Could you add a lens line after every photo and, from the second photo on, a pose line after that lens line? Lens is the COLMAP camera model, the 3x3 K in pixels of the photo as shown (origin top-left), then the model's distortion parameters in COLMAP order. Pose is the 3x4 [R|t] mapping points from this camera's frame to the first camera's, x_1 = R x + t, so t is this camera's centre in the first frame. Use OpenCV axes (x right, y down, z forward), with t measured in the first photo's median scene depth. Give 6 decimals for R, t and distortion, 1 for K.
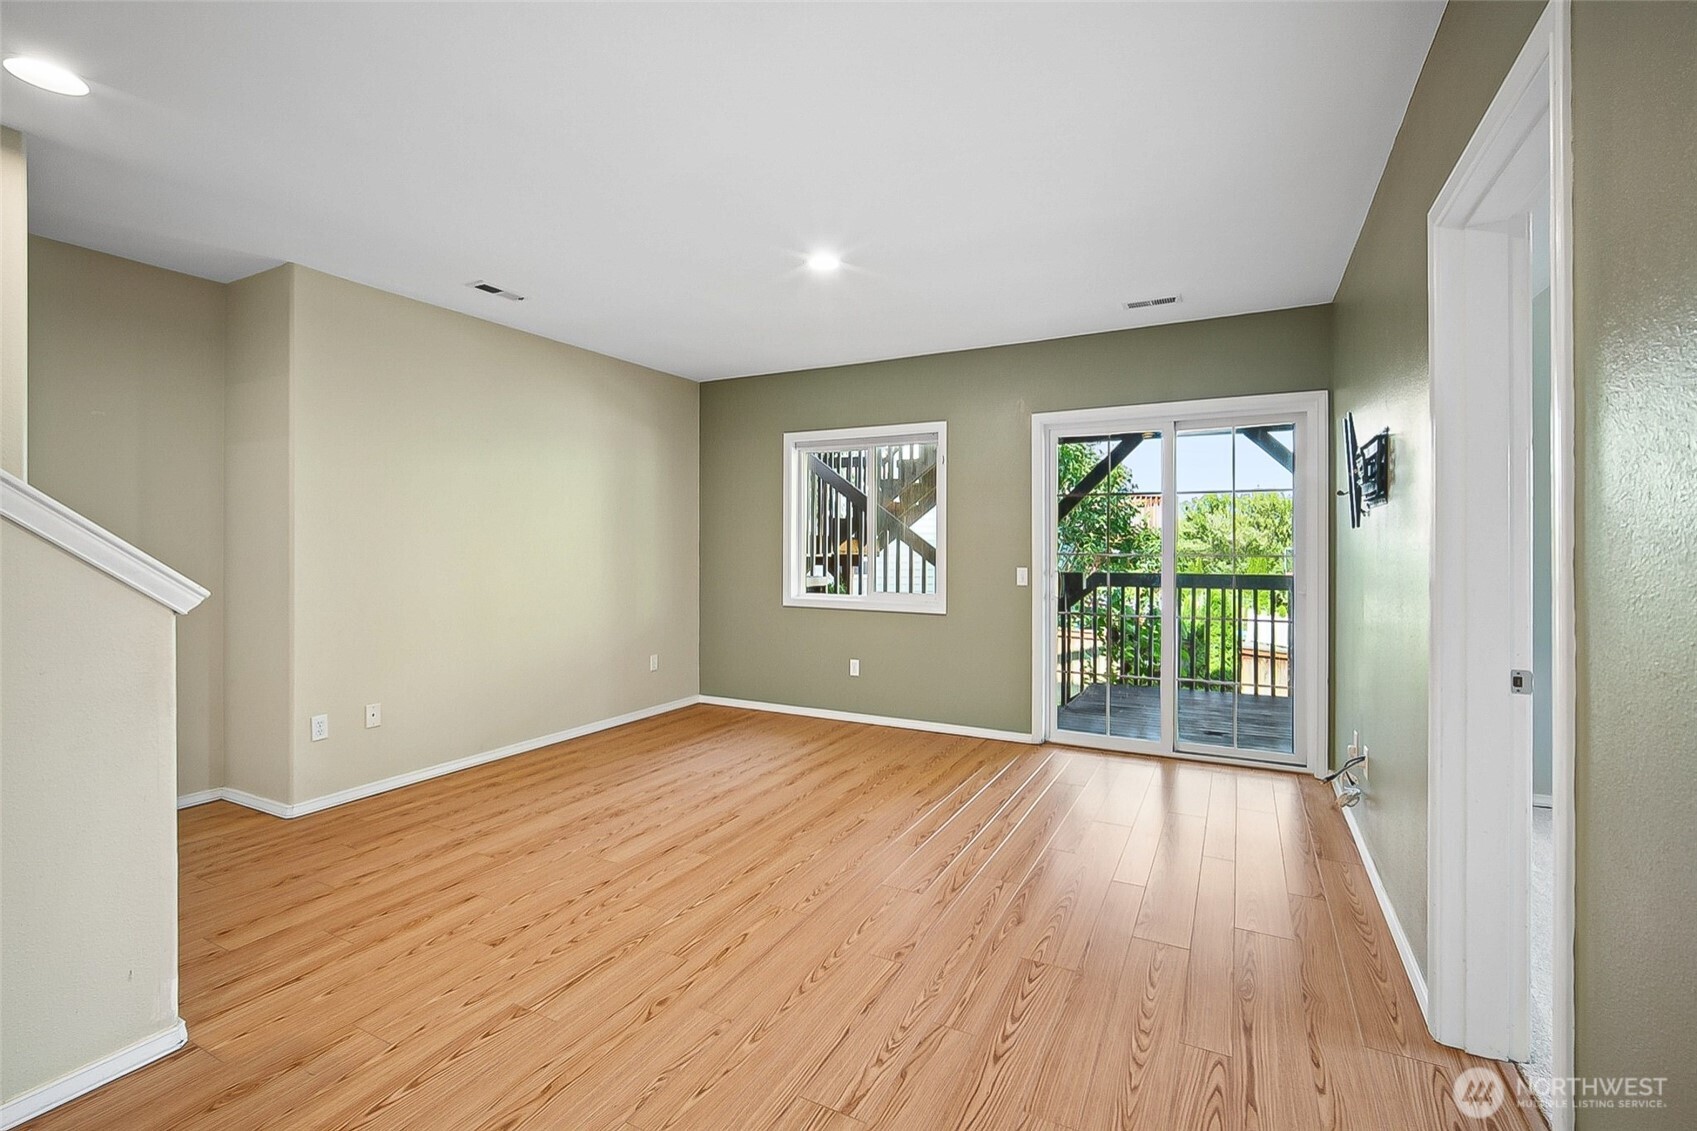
lens RADIAL K [[740.5, 0, 852.1], [0, 740.5, 551.3], [0, 0, 1]] dist [-0.012775, 0.003610]
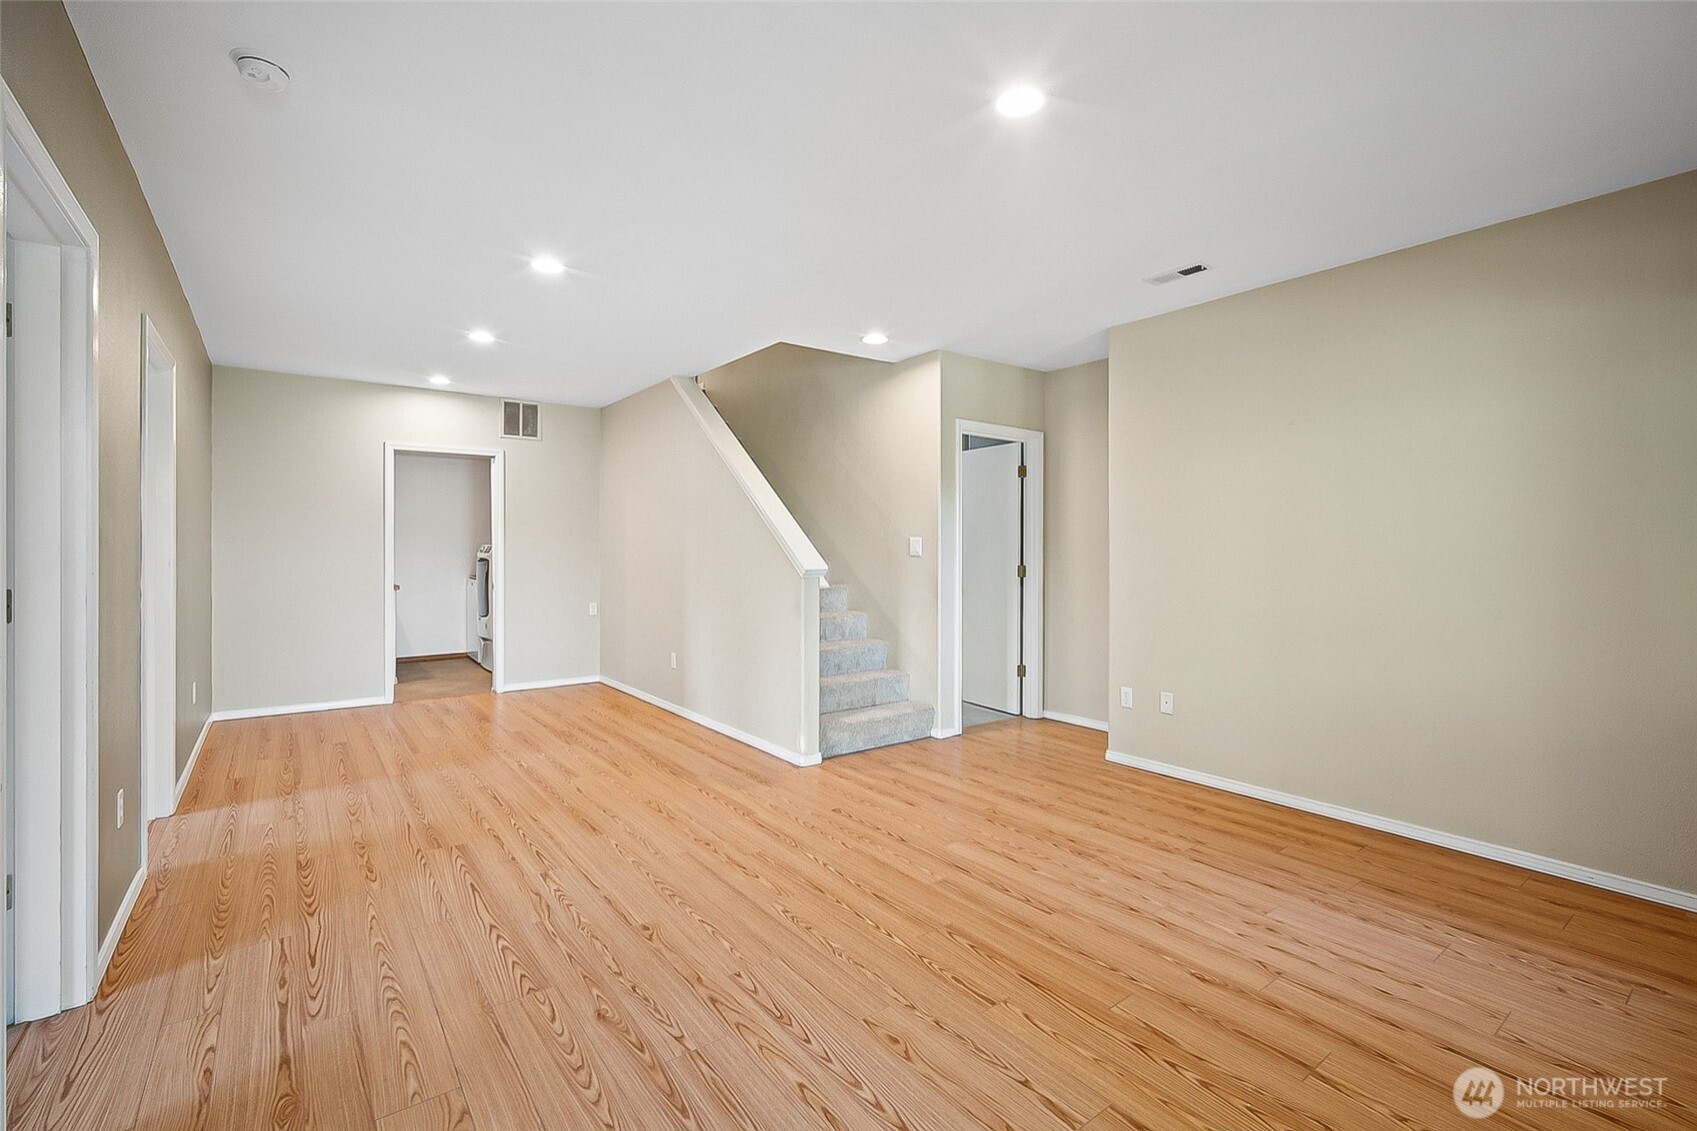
lens RADIAL K [[740.5, 0, 852.6], [0, 740.5, 556.1], [0, 0, 1]] dist [-0.012775, 0.003610]
pose [[-0.420001, 0.007065, -0.907496, 0.650653], [-0.008661, 0.999893, 0.011793, -0.006966], [0.907482, 0.012813, -0.419895, 1.231762]]
